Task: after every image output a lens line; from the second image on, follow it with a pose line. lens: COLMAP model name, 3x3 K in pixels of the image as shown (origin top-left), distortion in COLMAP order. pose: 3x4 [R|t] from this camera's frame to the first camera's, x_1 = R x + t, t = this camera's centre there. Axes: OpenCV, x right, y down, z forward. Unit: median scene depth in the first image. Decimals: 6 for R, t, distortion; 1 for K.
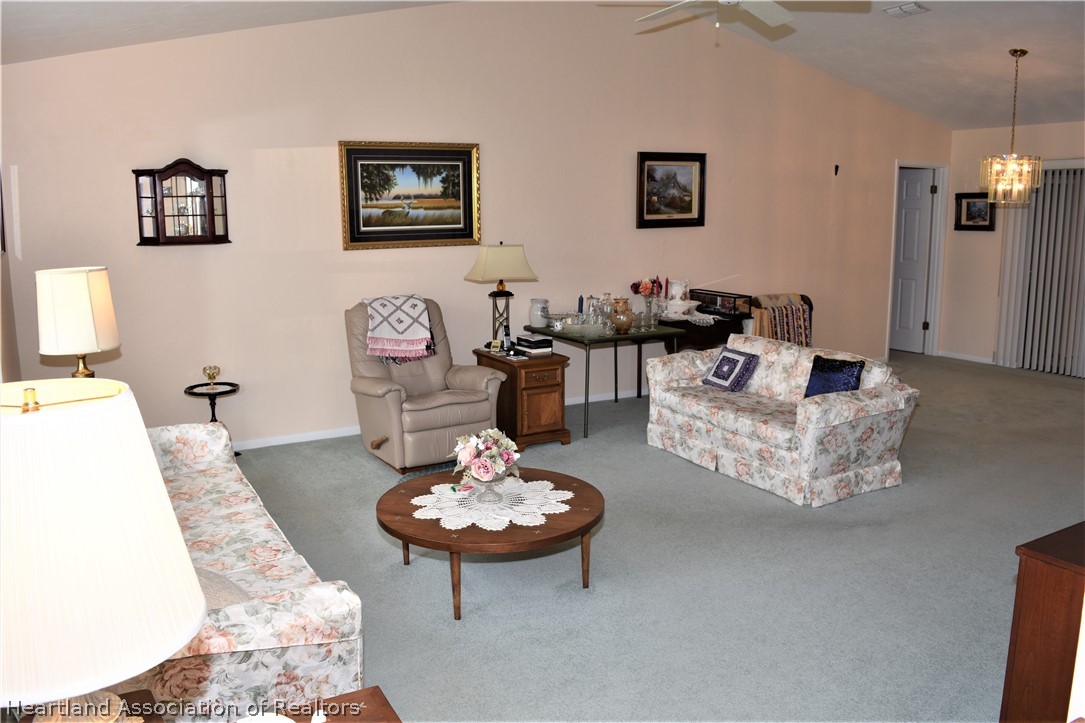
lens RADIAL K [[851.6, 0, 536.0], [0, 851.6, 360.0], [0, 0, 1]] dist [-0.086447, 0.001339]
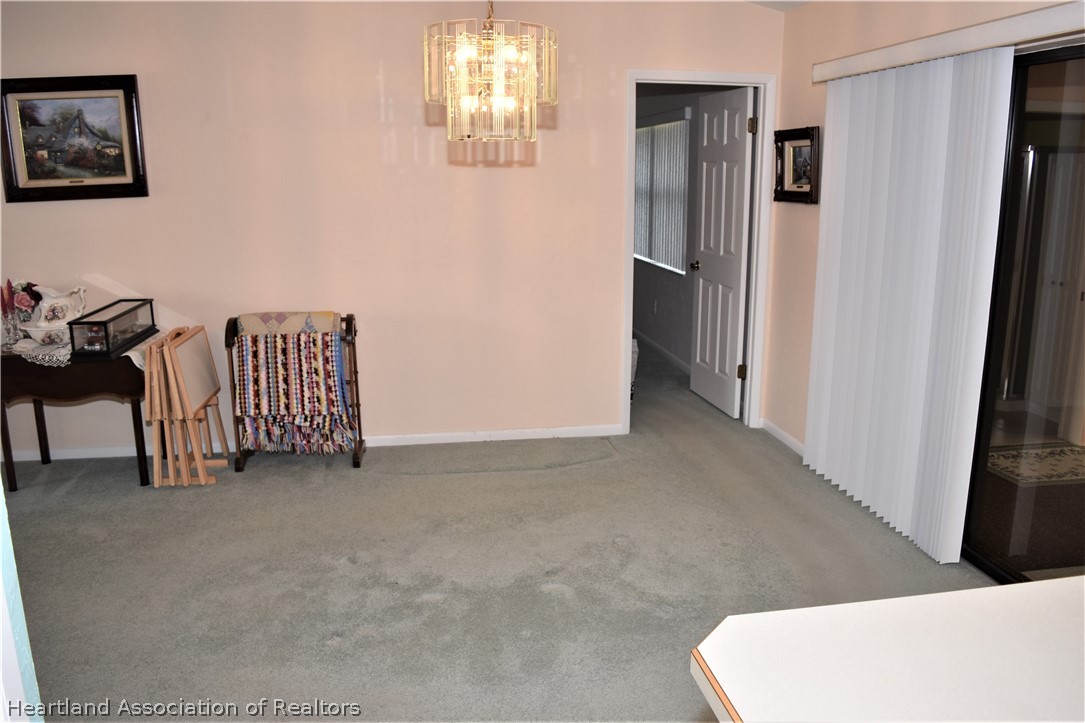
lens RADIAL K [[851.6, 0, 542.9], [0, 851.6, 357.2], [0, 0, 1]] dist [-0.086447, 0.001339]
pose [[0.939003, 0.078982, -0.334717, 0.647320], [-0.062106, 0.996213, 0.060841, -0.093529], [0.338255, -0.036342, 0.940353, 0.511526]]
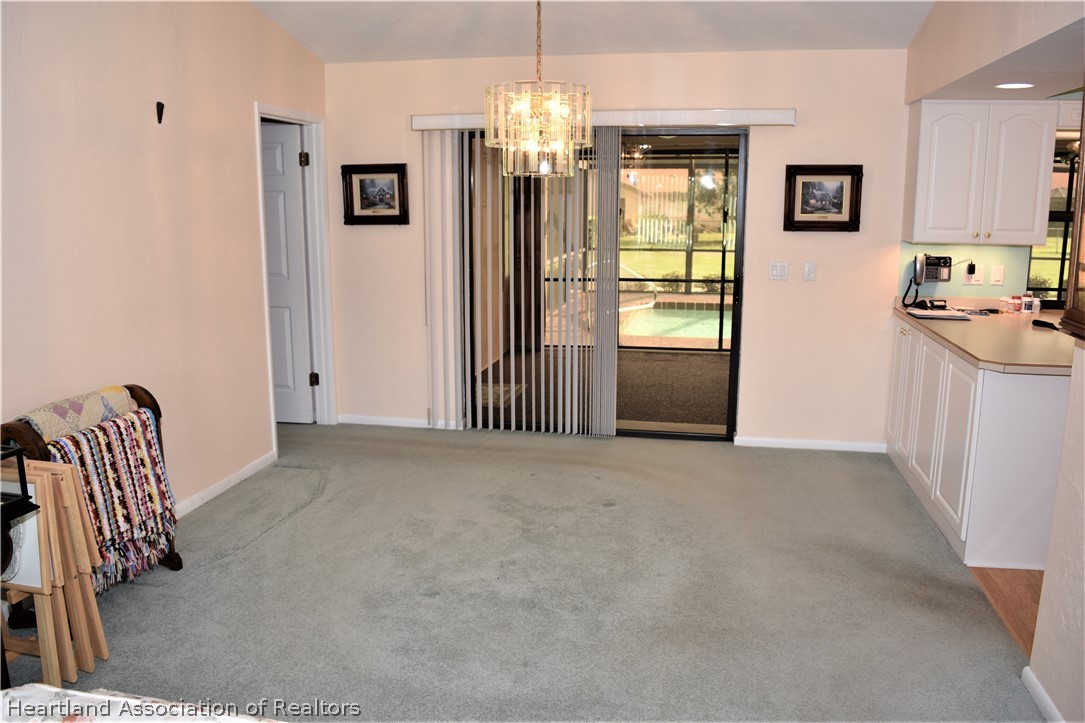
lens RADIAL K [[851.6, 0, 542.1], [0, 851.6, 357.2], [0, 0, 1]] dist [-0.086447, 0.001339]
pose [[0.652995, -0.134965, 0.745240, 0.132892], [0.124407, 0.989742, 0.070238, -0.098107], [-0.747075, 0.046848, 0.663087, 0.553277]]
